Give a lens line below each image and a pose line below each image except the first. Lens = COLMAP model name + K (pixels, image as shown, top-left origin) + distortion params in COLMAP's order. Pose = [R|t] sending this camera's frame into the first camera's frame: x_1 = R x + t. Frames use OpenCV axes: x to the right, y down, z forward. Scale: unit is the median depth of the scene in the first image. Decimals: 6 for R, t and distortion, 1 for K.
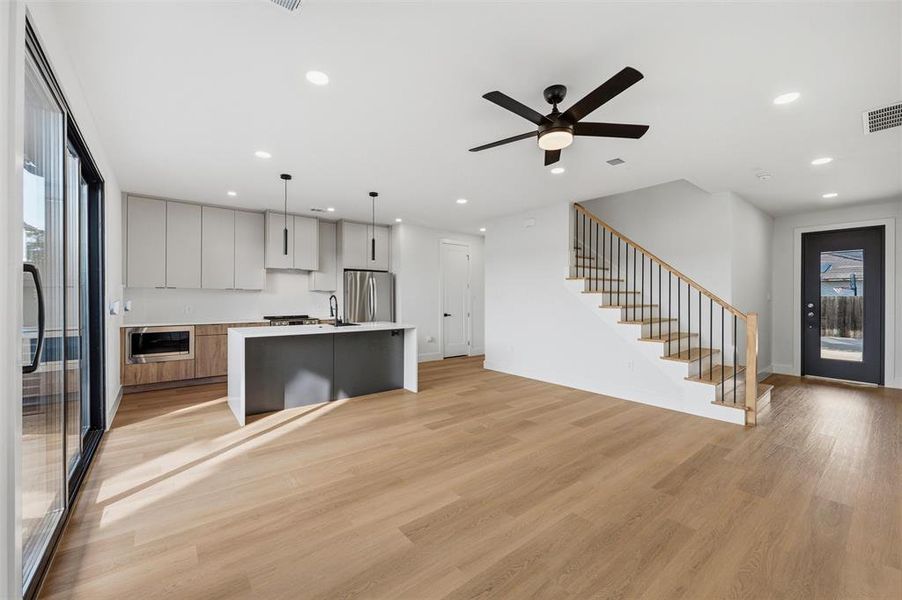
lens RADIAL K [[358.8, 0, 451.1], [0, 358.8, 297.8], [0, 0, 1]] dist [-0.001984, 0.000337]
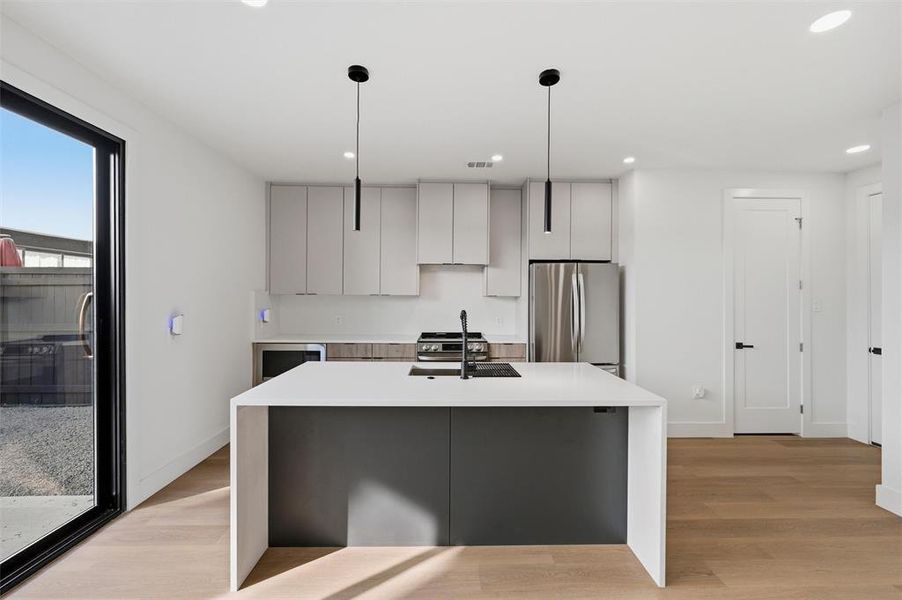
lens RADIAL K [[358.8, 0, 450.6], [0, 358.8, 297.8], [0, 0, 1]] dist [-0.001984, 0.000337]
pose [[0.793771, 0.006420, -0.608182, -0.042552], [-0.004250, 0.999978, 0.005009, -0.023772], [0.608201, -0.001391, 0.793782, 0.523252]]
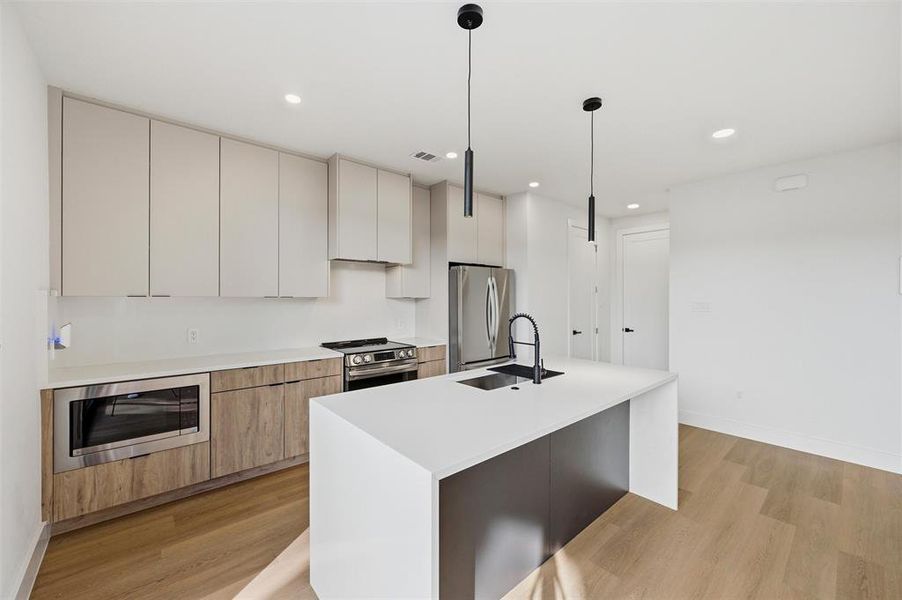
lens RADIAL K [[358.8, 0, 451.0], [0, 358.8, 298.4], [0, 0, 1]] dist [-0.001984, 0.000337]
pose [[0.999143, 0.000442, 0.041392, -0.379657], [-0.000598, 0.999993, 0.003766, -0.025301], [-0.041390, -0.003787, 0.999136, 0.464245]]
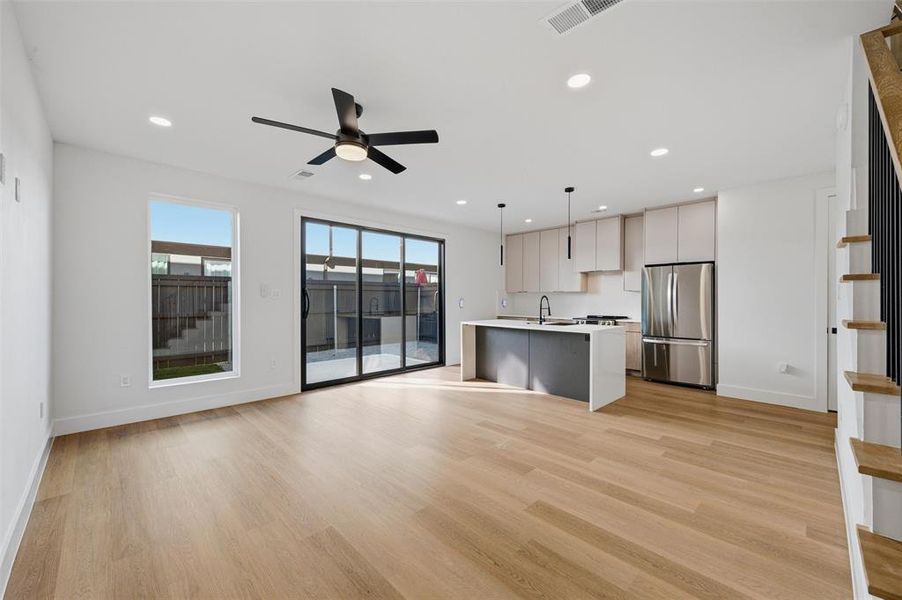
lens RADIAL K [[358.8, 0, 453.7], [0, 358.8, 298.7], [0, 0, 1]] dist [-0.001984, 0.000337]
pose [[0.097177, -0.001776, -0.995266, 0.627291], [-0.001546, 0.999997, -0.001935, 0.003659], [0.995266, 0.001727, 0.097174, 0.533978]]
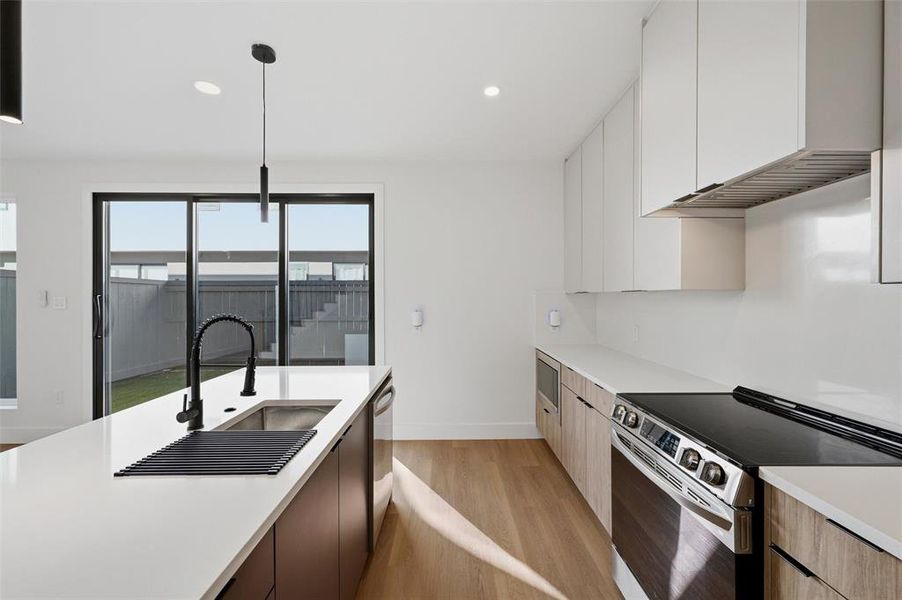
lens RADIAL K [[358.8, 0, 452.4], [0, 358.8, 295.7], [0, 0, 1]] dist [-0.001984, 0.000337]
pose [[-0.621466, -0.004900, -0.783426, -0.188643], [0.000108, 0.999980, -0.006340, -0.017711], [0.783441, -0.004025, -0.621453, 1.128845]]
